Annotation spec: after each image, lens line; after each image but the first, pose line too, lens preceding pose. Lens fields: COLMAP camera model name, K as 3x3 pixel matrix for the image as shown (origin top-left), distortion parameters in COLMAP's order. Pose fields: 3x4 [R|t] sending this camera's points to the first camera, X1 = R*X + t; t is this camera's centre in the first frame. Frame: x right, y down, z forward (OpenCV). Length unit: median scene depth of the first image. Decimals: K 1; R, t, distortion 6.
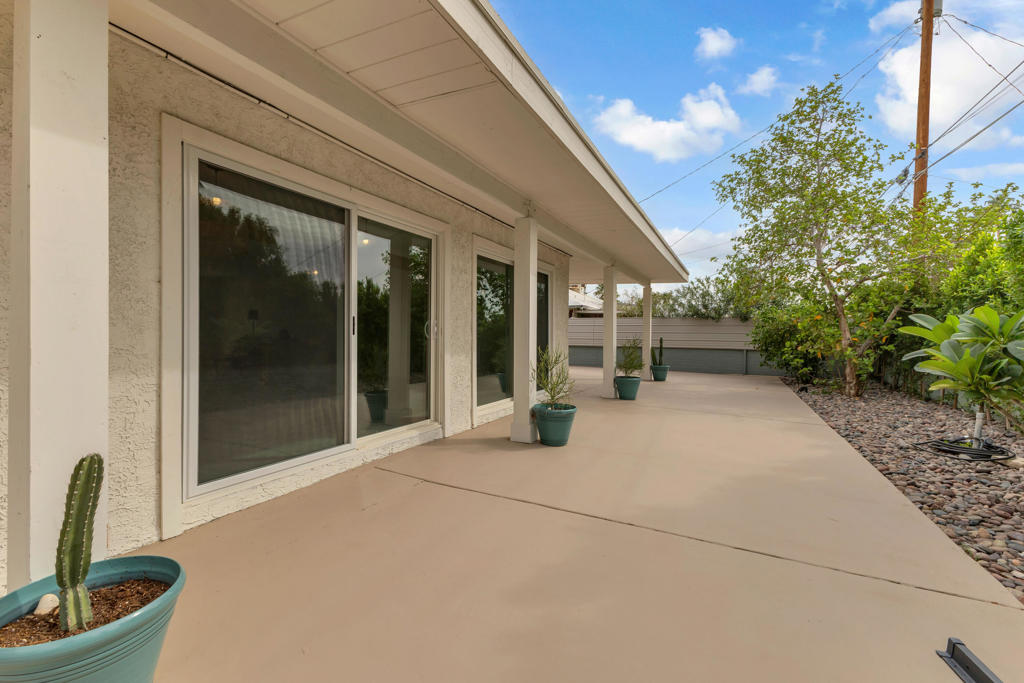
lens RADIAL K [[441.0, 0, 513.8], [0, 441.0, 338.3], [0, 0, 1]] dist [0.013739, -0.000745]
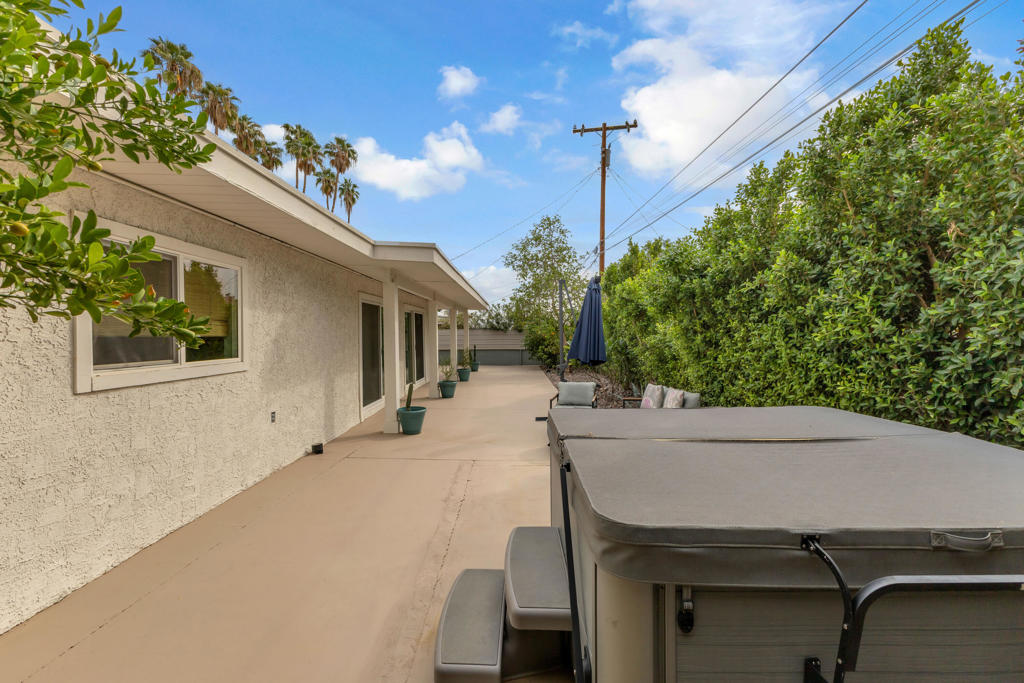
lens RADIAL K [[441.0, 0, 513.8], [0, 441.0, 338.3], [0, 0, 1]] dist [0.013739, -0.000745]
pose [[0.893163, -0.020407, 0.449269, -0.269178], [0.018993, 0.999790, 0.007654, -0.034446], [-0.449331, 0.001697, 0.893364, -0.517116]]
